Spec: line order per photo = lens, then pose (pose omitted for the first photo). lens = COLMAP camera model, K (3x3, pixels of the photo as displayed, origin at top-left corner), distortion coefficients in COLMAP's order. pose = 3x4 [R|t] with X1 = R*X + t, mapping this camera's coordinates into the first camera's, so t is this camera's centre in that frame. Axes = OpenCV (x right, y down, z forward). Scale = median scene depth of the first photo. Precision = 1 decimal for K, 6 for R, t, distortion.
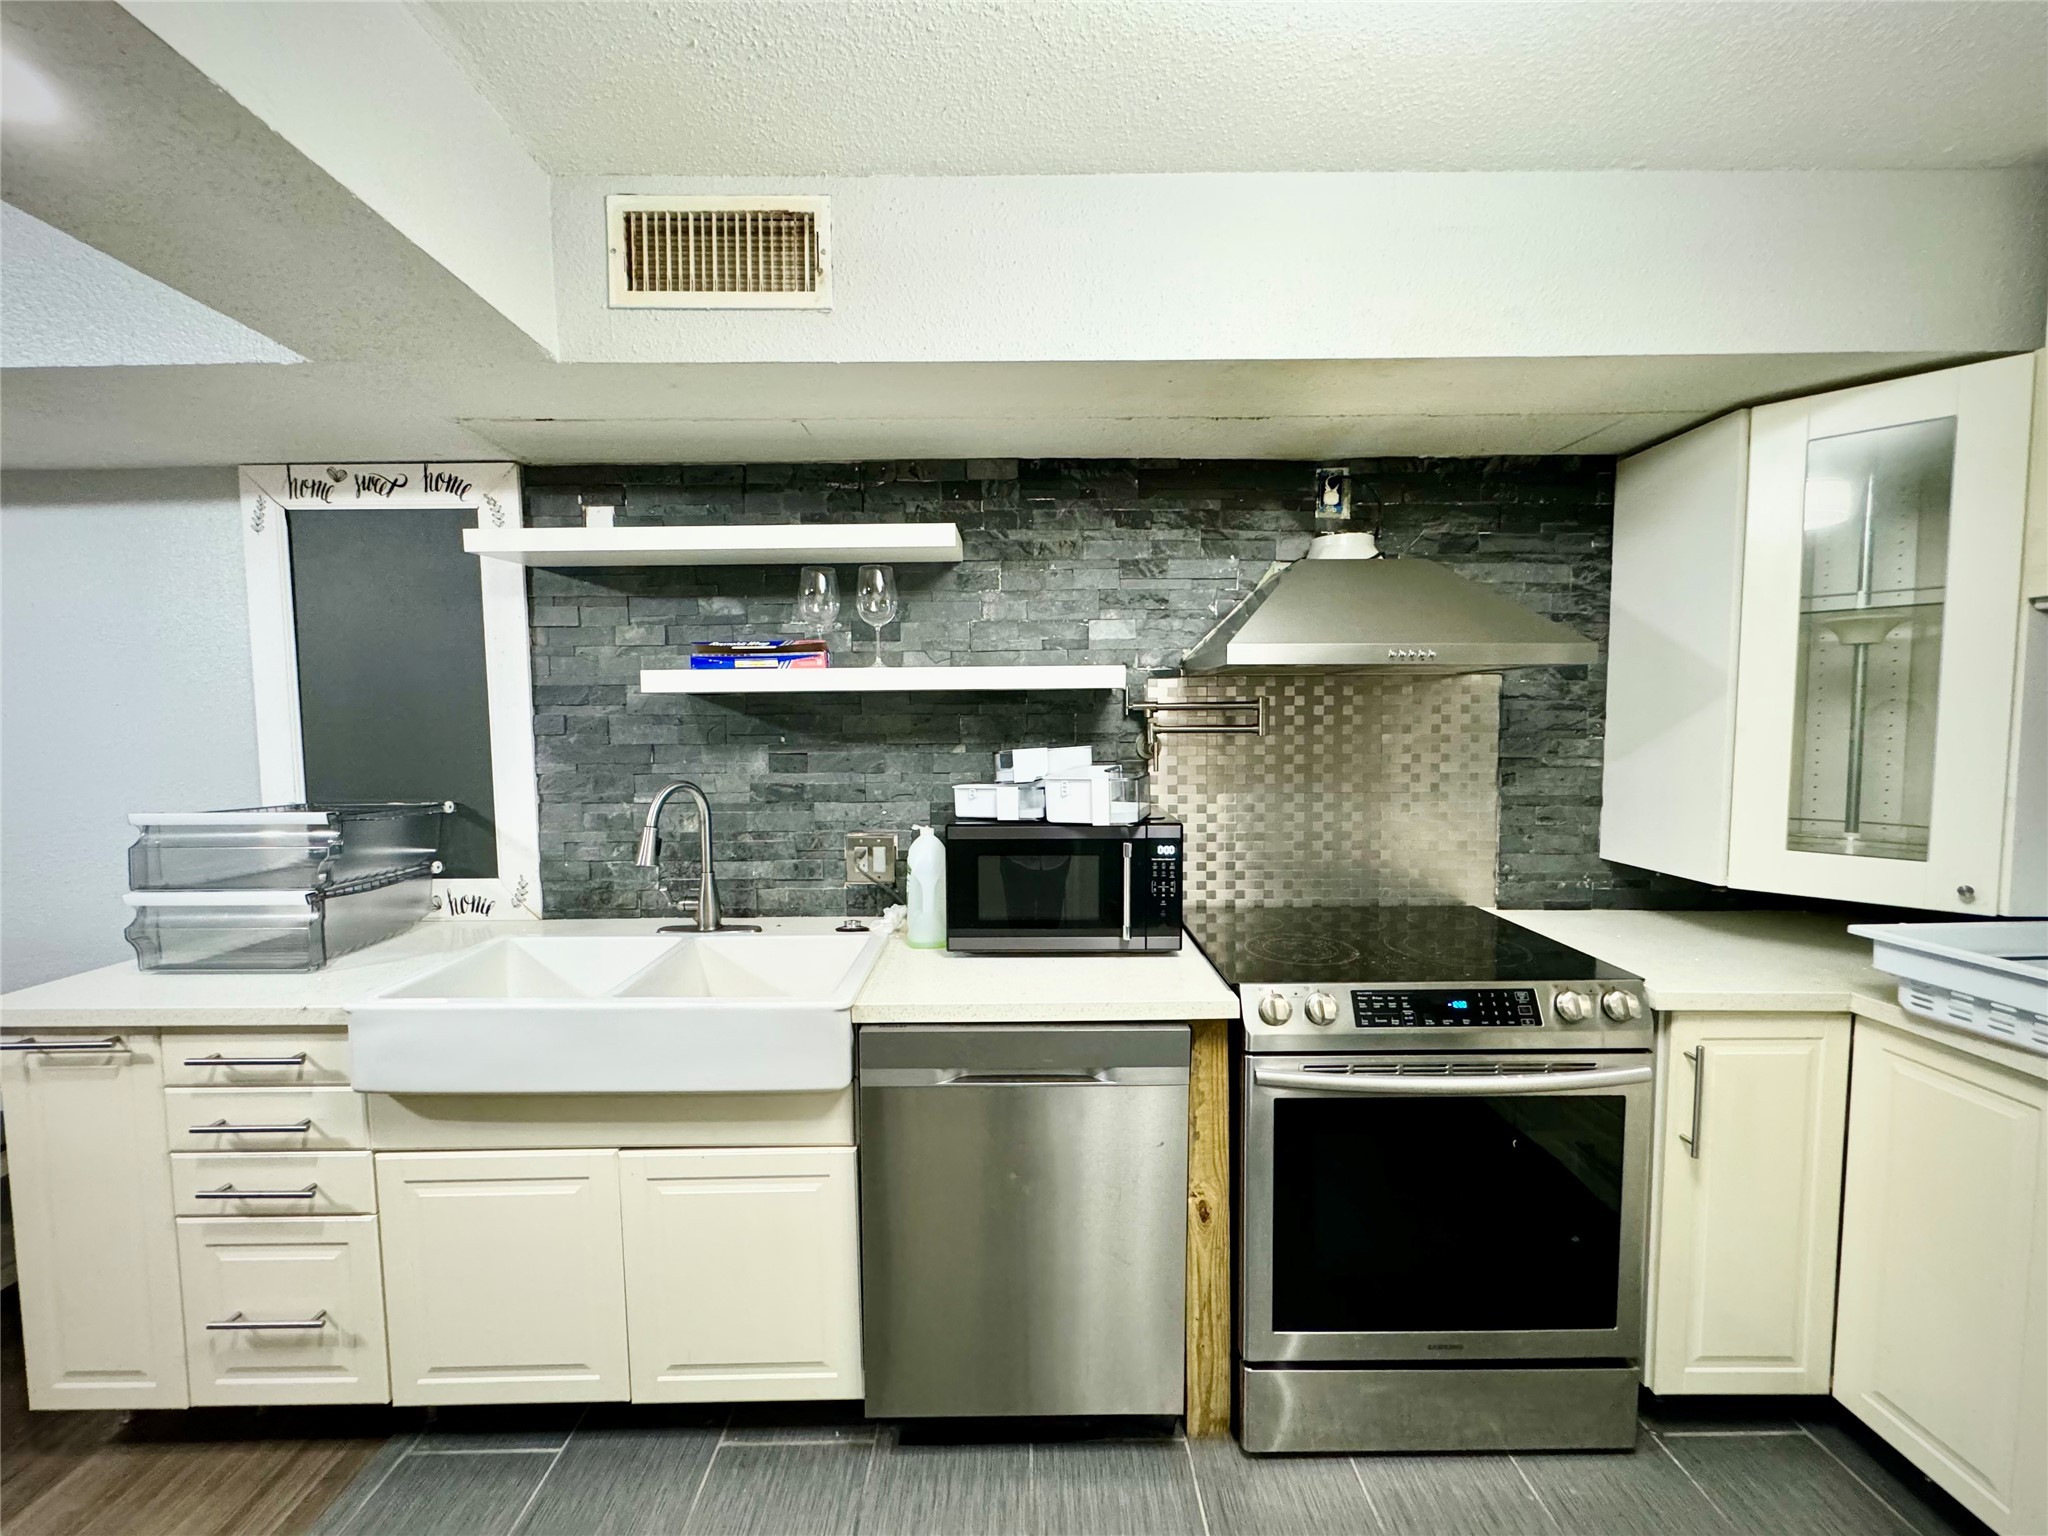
lens RADIAL K [[817.7, 0, 1021.5], [0, 817.7, 766.2], [0, 0, 1]] dist [-0.003031, 0.000150]
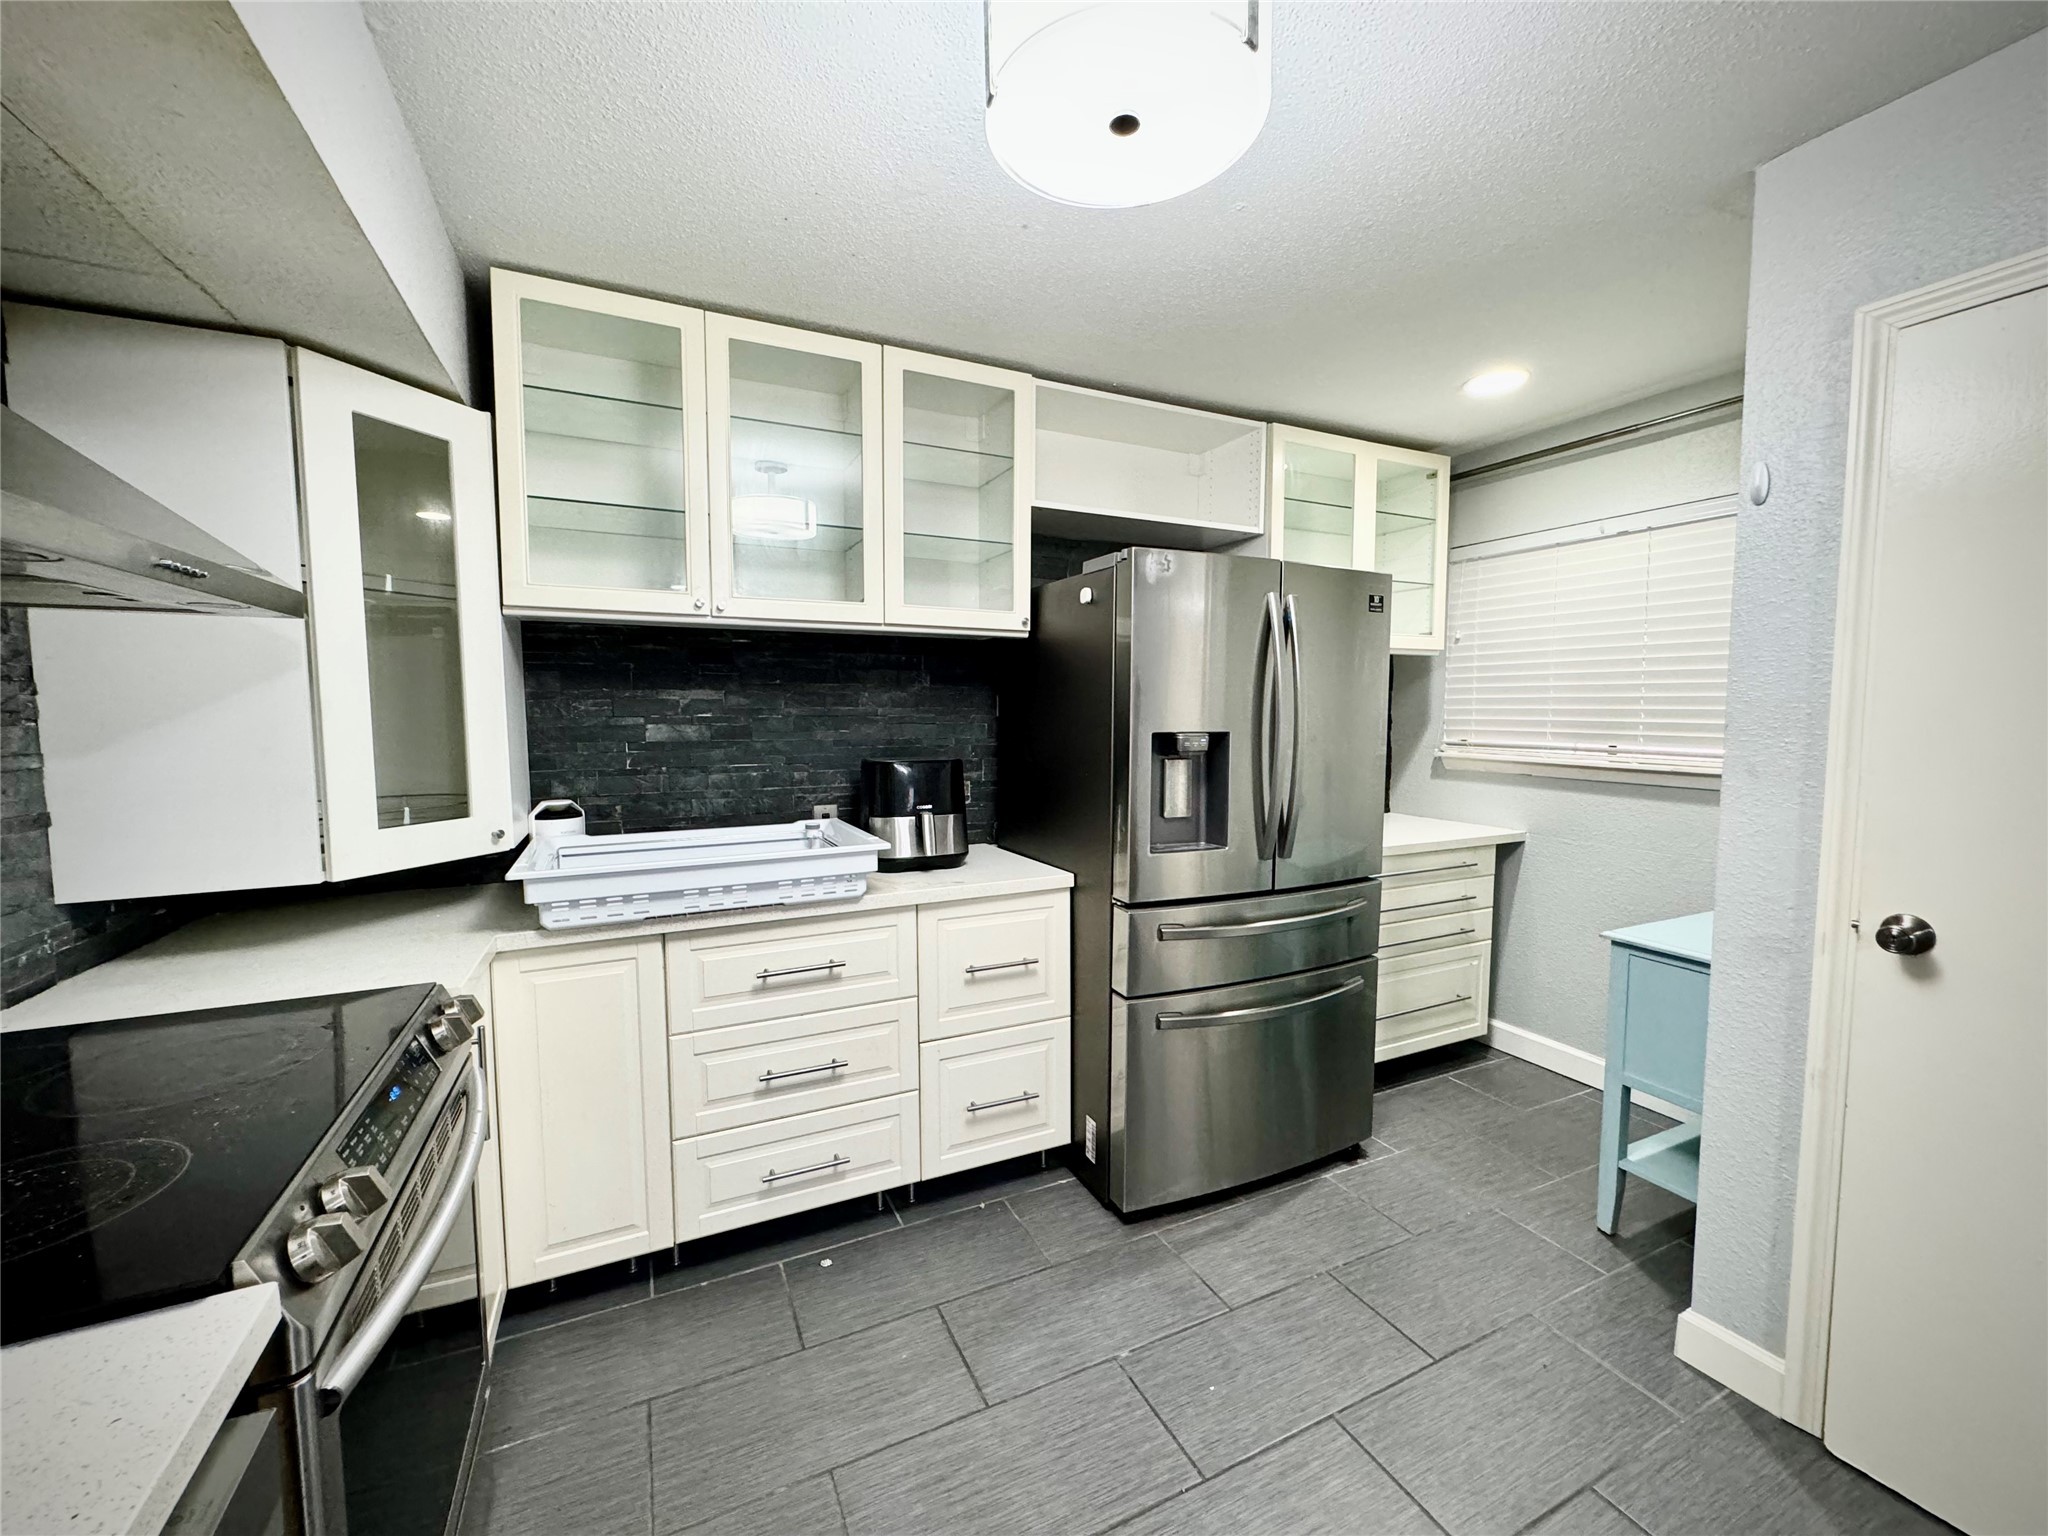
lens RADIAL K [[817.7, 0, 1022.7], [0, 817.7, 765.0], [0, 0, 1]] dist [-0.003031, 0.000150]
pose [[-0.421697, -0.060406, 0.904722, -0.228989], [0.060294, 0.993702, 0.094451, -0.016792], [-0.904730, 0.094379, -0.415399, 0.576012]]
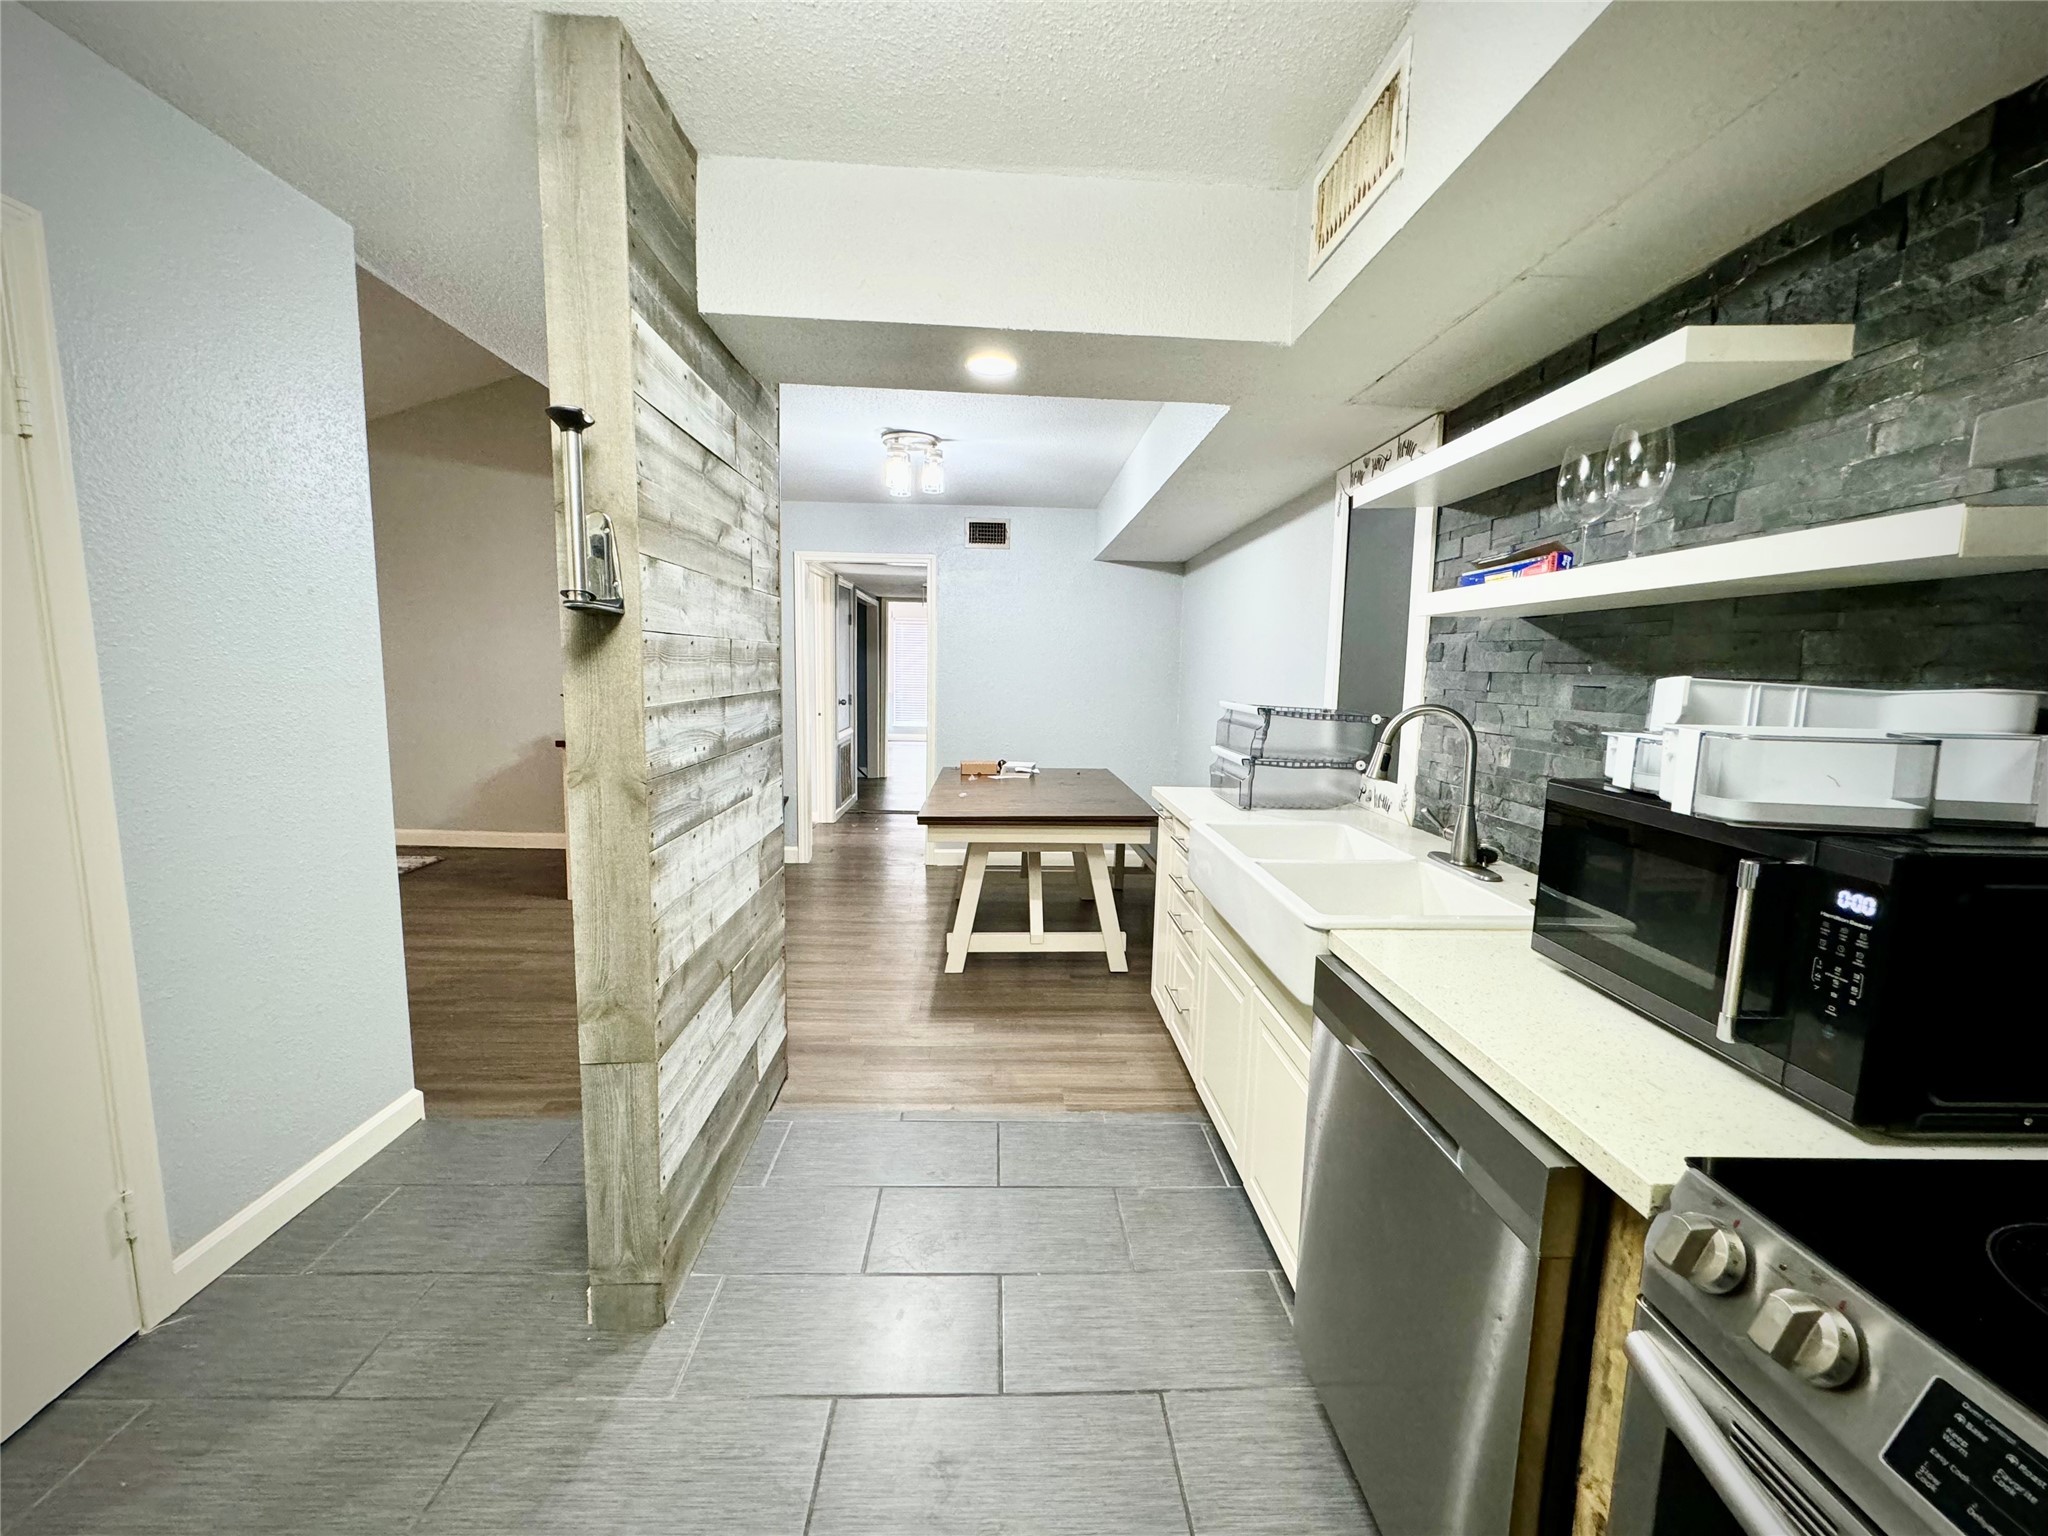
lens RADIAL K [[817.7, 0, 1023.2], [0, 817.7, 765.7], [0, 0, 1]] dist [-0.003031, 0.000150]
pose [[0.028866, 0.132087, -0.990818, 0.522736], [-0.083809, 0.988060, 0.129278, 0.004625], [0.996064, 0.079308, 0.039592, 0.431384]]
